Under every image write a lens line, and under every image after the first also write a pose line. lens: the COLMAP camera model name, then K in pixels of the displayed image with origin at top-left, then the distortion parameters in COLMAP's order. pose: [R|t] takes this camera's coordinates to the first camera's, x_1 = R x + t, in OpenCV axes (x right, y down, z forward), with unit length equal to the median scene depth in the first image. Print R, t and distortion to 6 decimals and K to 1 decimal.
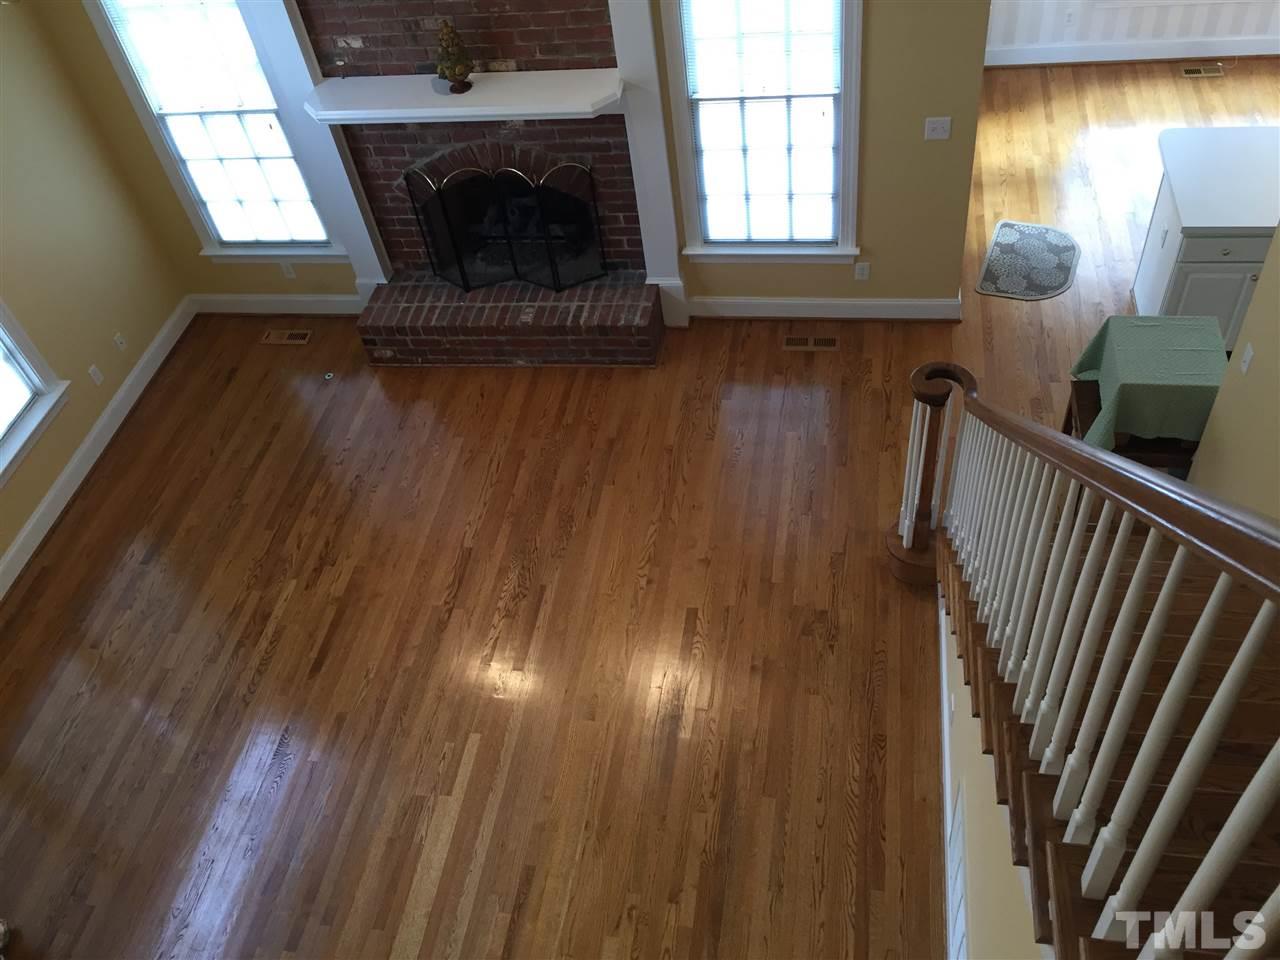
lens RADIAL K [[1087.0, 0, 639.9], [0, 1087.0, 484.2], [0, 0, 1]] dist [0.045714, -0.028071]
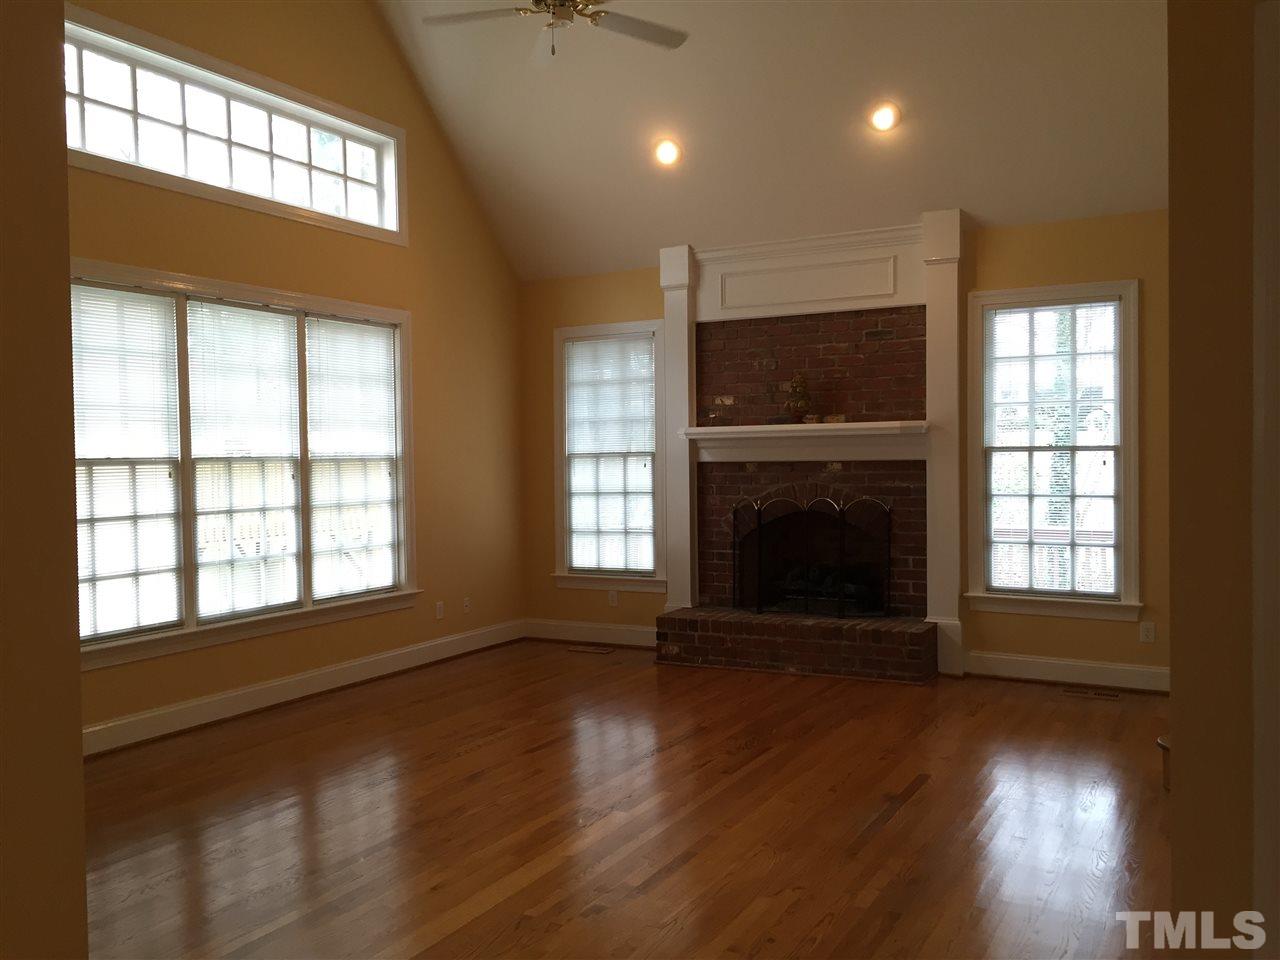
lens RADIAL K [[1087.0, 0, 626.6], [0, 1087.0, 480.8], [0, 0, 1]] dist [0.045714, -0.028071]
pose [[0.933437, 0.119173, -0.338369, 0.081400], [-0.323414, 0.687704, -0.649975, 0.532685], [0.155238, 0.716144, 0.680470, 0.132431]]
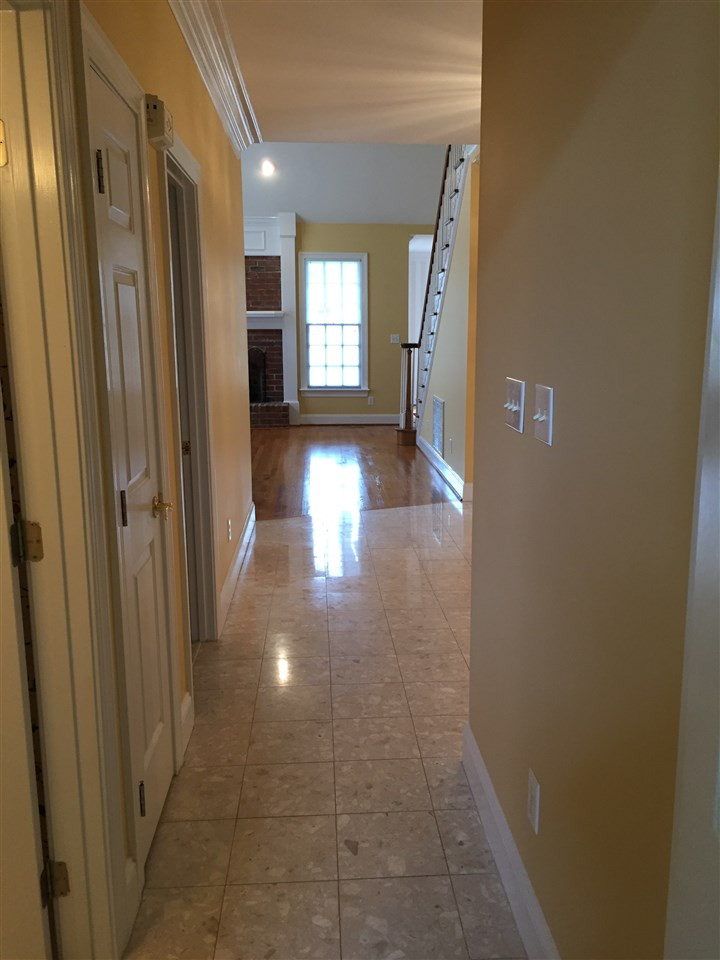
lens RADIAL K [[815.2, 0, 354.5], [0, 815.2, 487.1], [0, 0, 1]] dist [0.045714, -0.028071]
pose [[0.969094, 0.075514, 0.234850, -0.260744], [0.082471, 0.798051, -0.596920, 1.093465], [-0.232498, 0.597840, 0.767158, -0.316501]]
